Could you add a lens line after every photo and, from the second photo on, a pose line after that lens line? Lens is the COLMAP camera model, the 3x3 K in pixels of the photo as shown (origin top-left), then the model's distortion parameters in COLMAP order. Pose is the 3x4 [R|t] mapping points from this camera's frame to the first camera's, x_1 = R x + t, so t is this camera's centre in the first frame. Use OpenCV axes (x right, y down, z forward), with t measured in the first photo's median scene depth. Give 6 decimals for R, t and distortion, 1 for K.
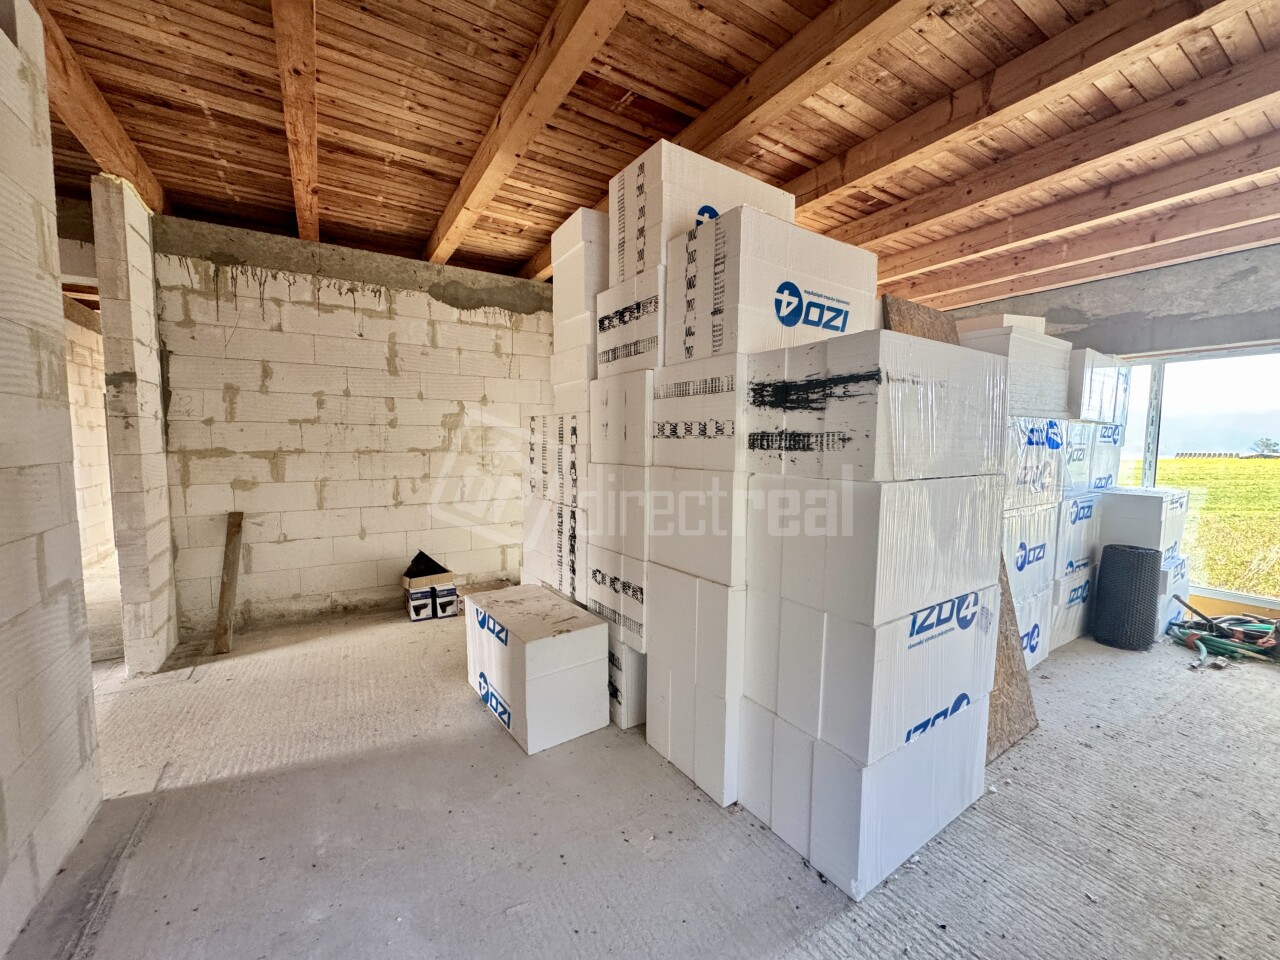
lens RADIAL K [[506.6, 0, 642.5], [0, 506.6, 478.4], [0, 0, 1]] dist [-0.002868, -0.000238]
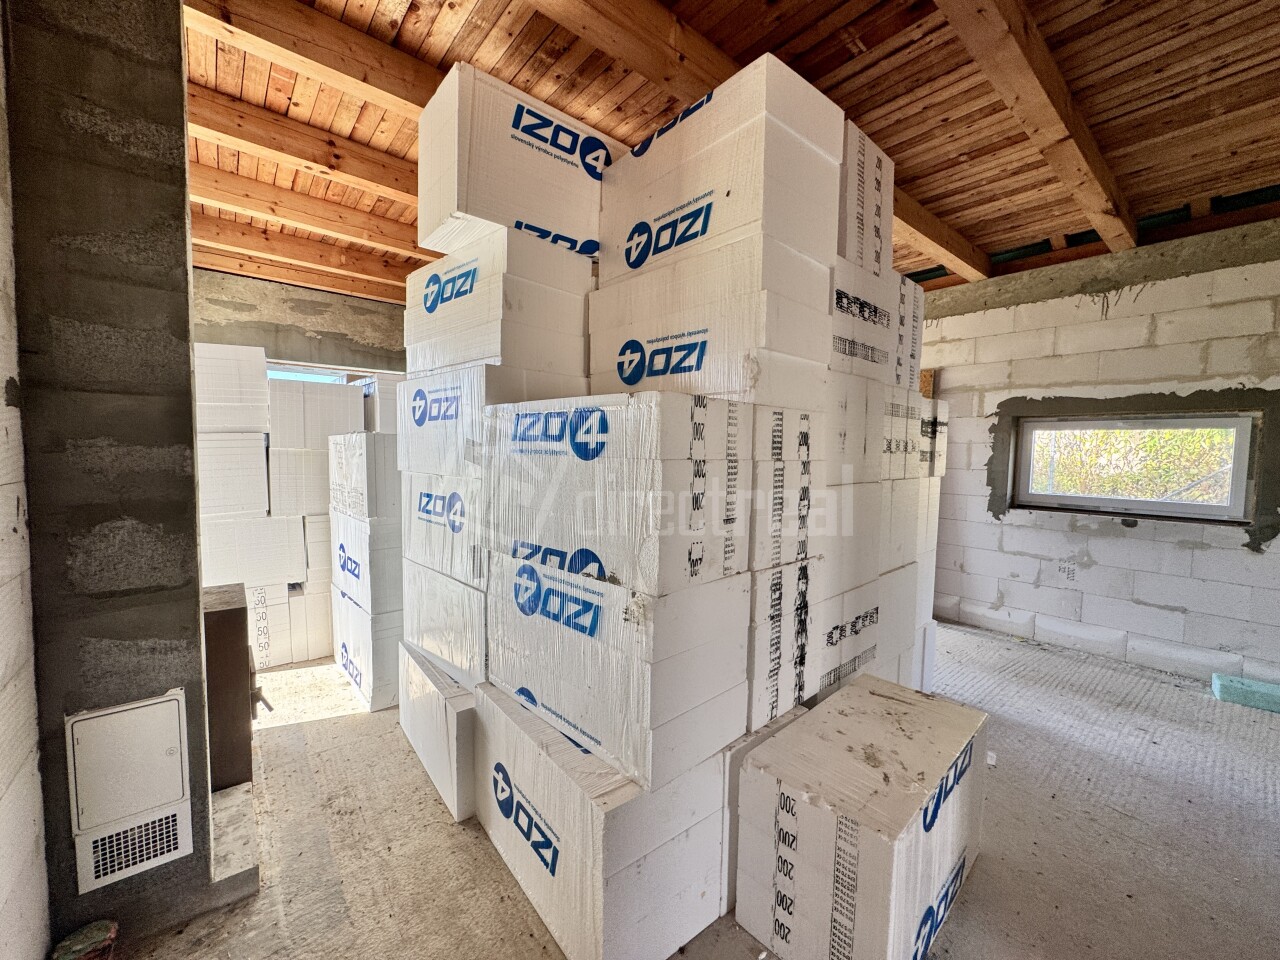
lens RADIAL K [[506.6, 0, 642.4], [0, 506.6, 484.5], [0, 0, 1]] dist [-0.002868, -0.000238]
pose [[-0.132422, -0.069302, 0.988768, -0.727524], [0.058509, 0.995267, 0.077593, -0.097592], [-0.989465, 0.068127, -0.127741, 1.277667]]
